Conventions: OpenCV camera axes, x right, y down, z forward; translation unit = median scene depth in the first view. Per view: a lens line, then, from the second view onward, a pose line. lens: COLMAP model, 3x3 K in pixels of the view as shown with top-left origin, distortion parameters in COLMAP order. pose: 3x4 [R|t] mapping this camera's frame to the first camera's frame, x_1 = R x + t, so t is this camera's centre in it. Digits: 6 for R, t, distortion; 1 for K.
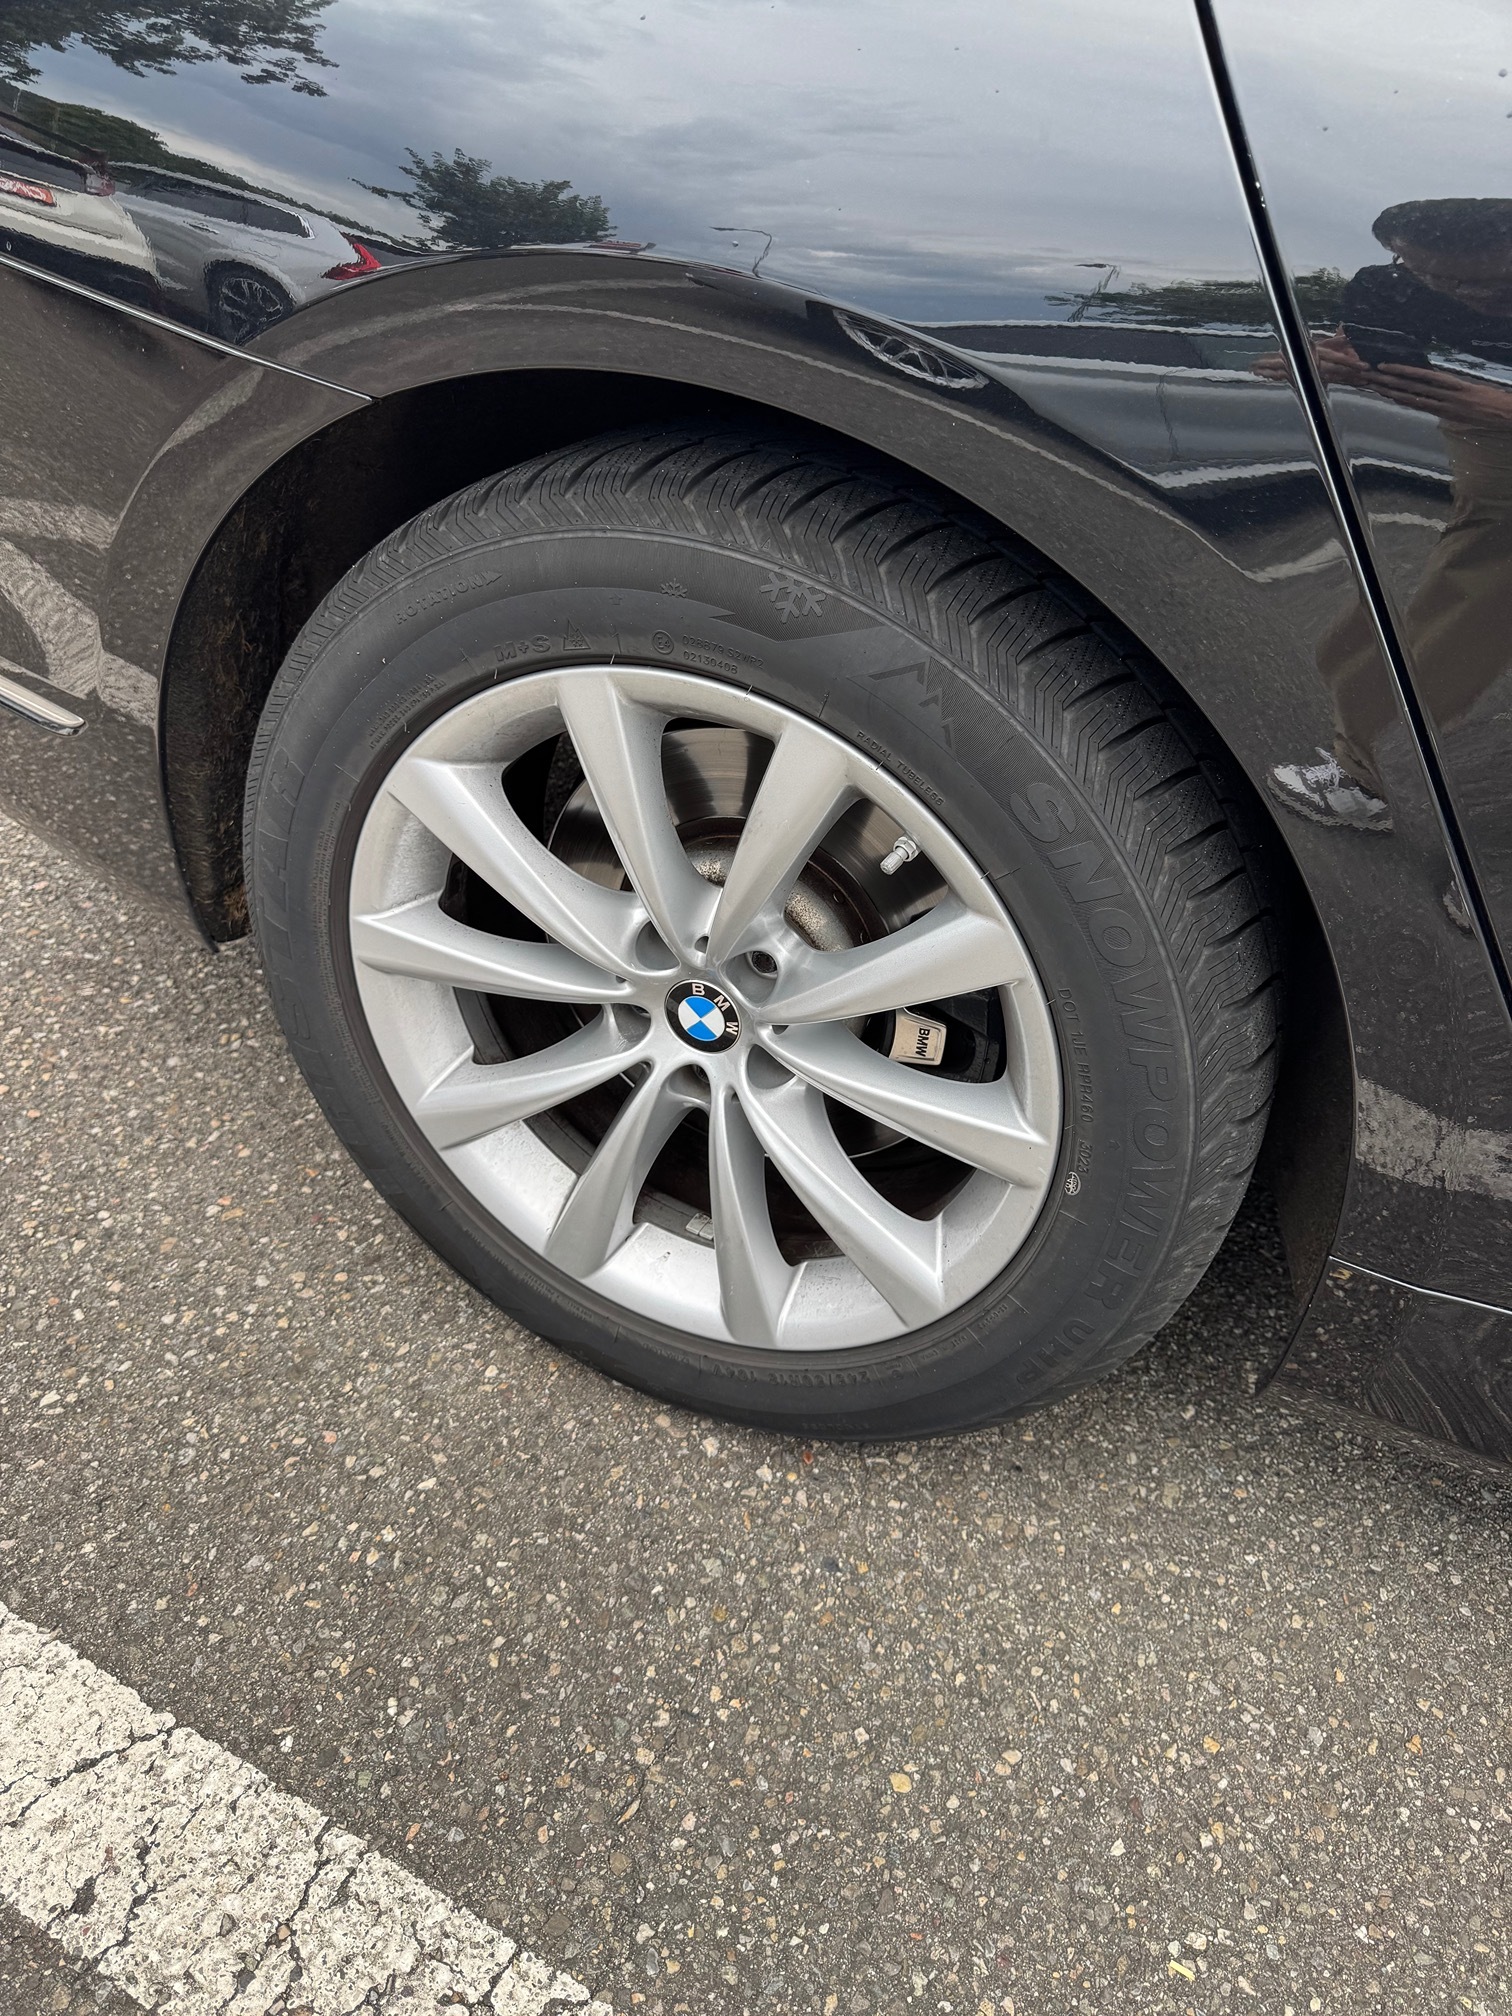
lens RADIAL K [[1412.7, 0, 743.3], [0, 1412.7, 1007.1], [0, 0, 1]] dist [0.021522, -0.037217]
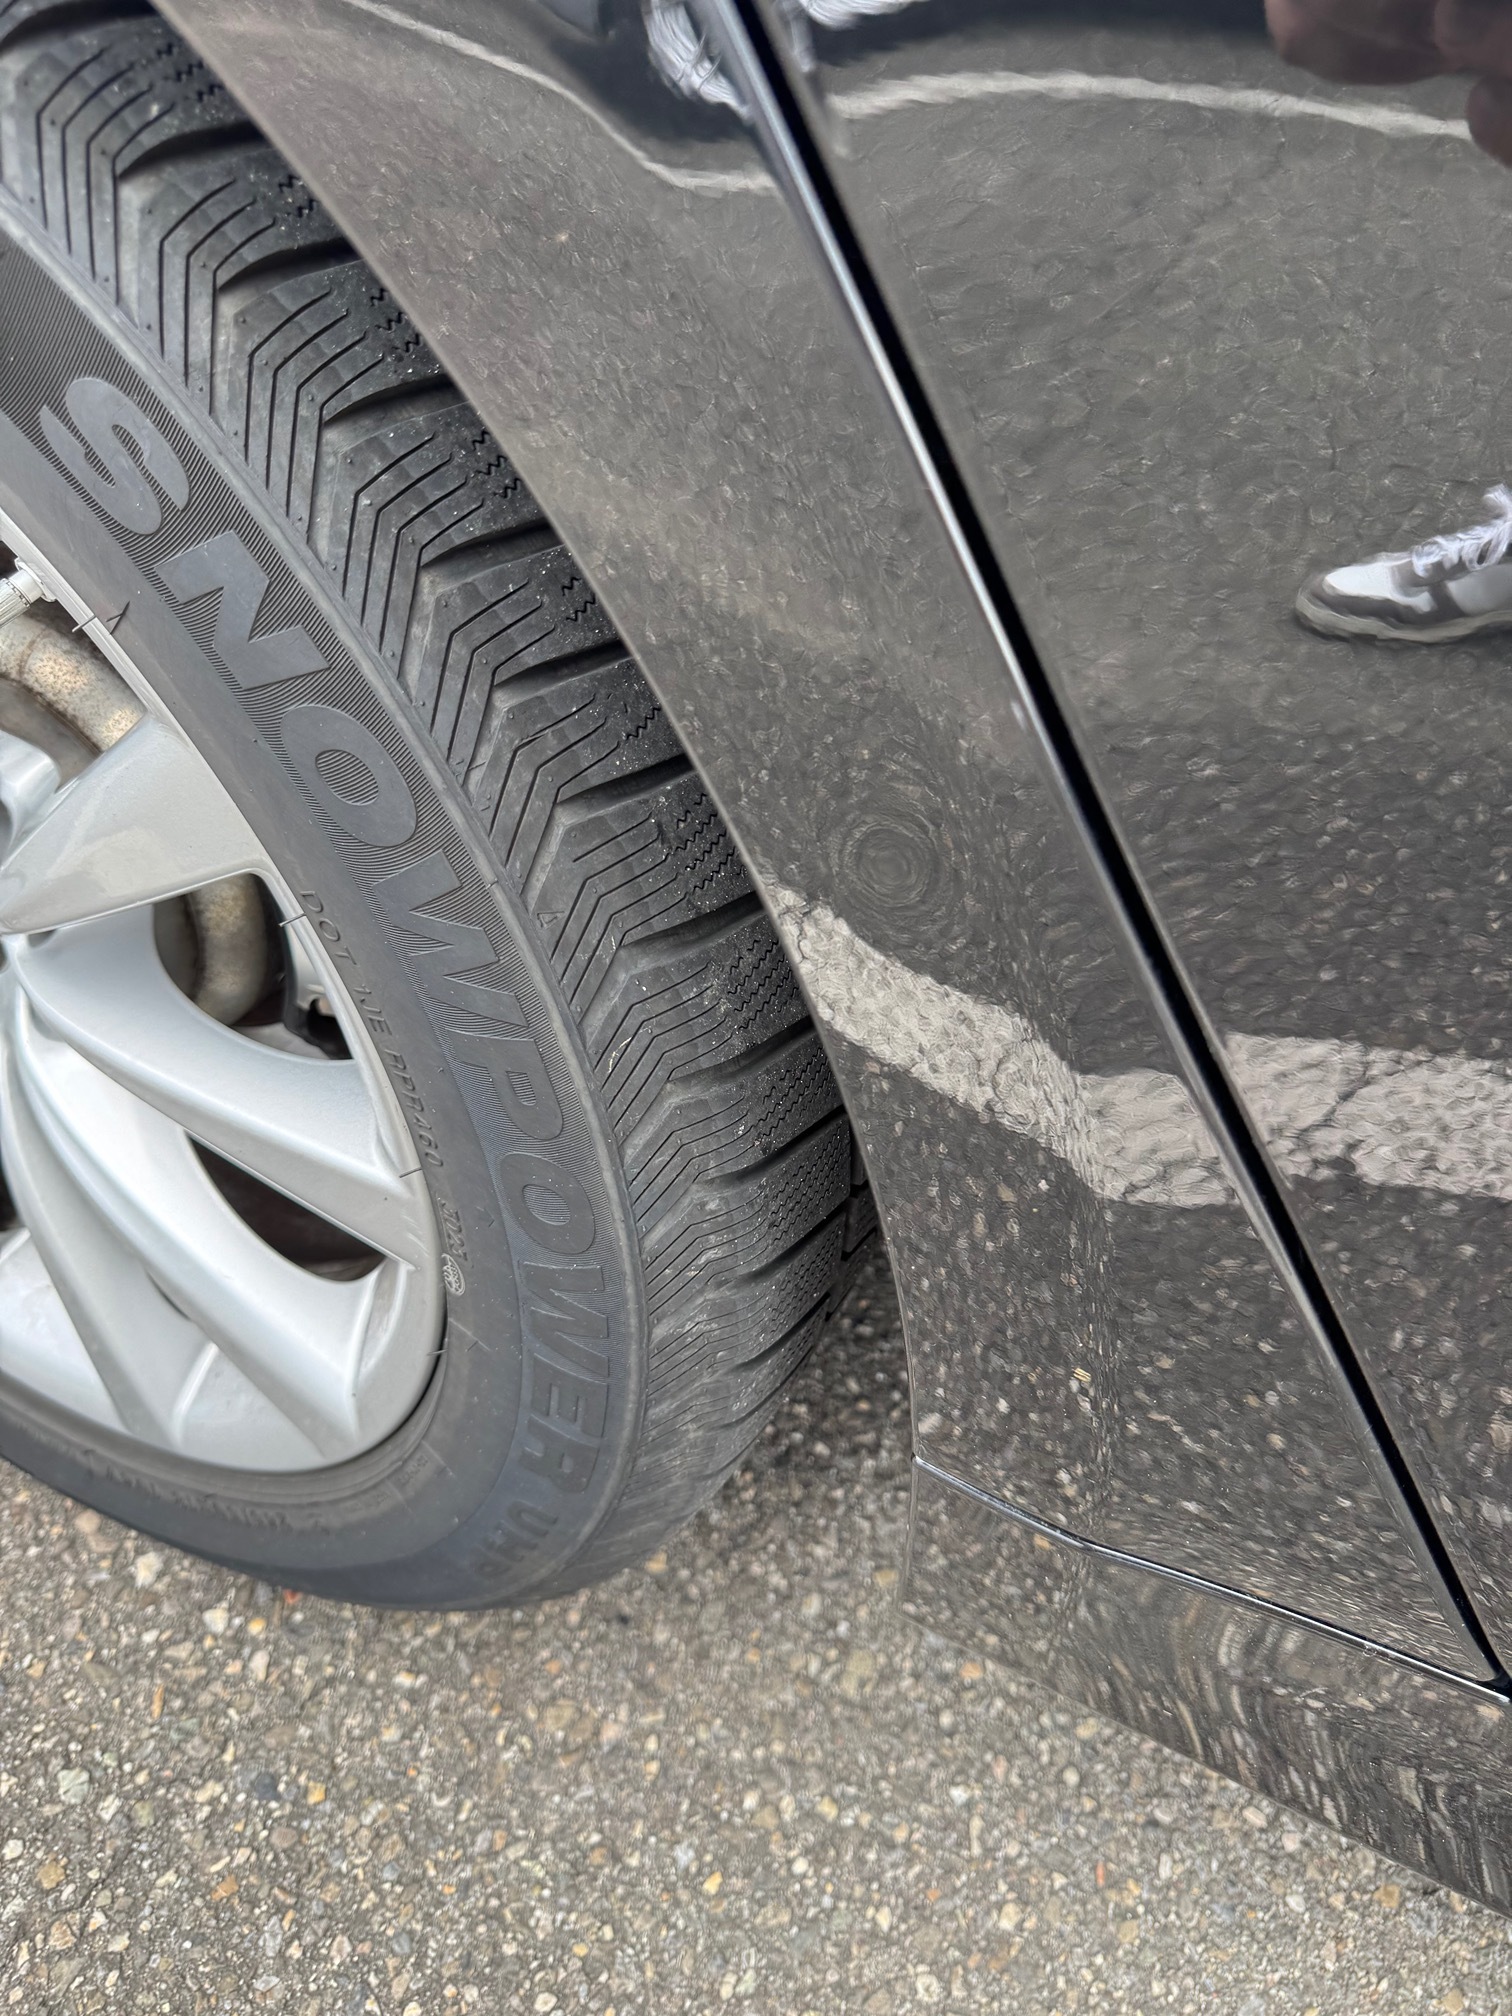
lens RADIAL K [[1412.7, 0, 743.3], [0, 1412.7, 1007.1], [0, 0, 1]] dist [0.021522, -0.037217]
pose [[0.998144, 0.028903, -0.053597, 0.292860], [-0.023469, 0.994774, 0.099370, -0.018261], [0.056189, -0.097928, 0.993606, 0.414313]]
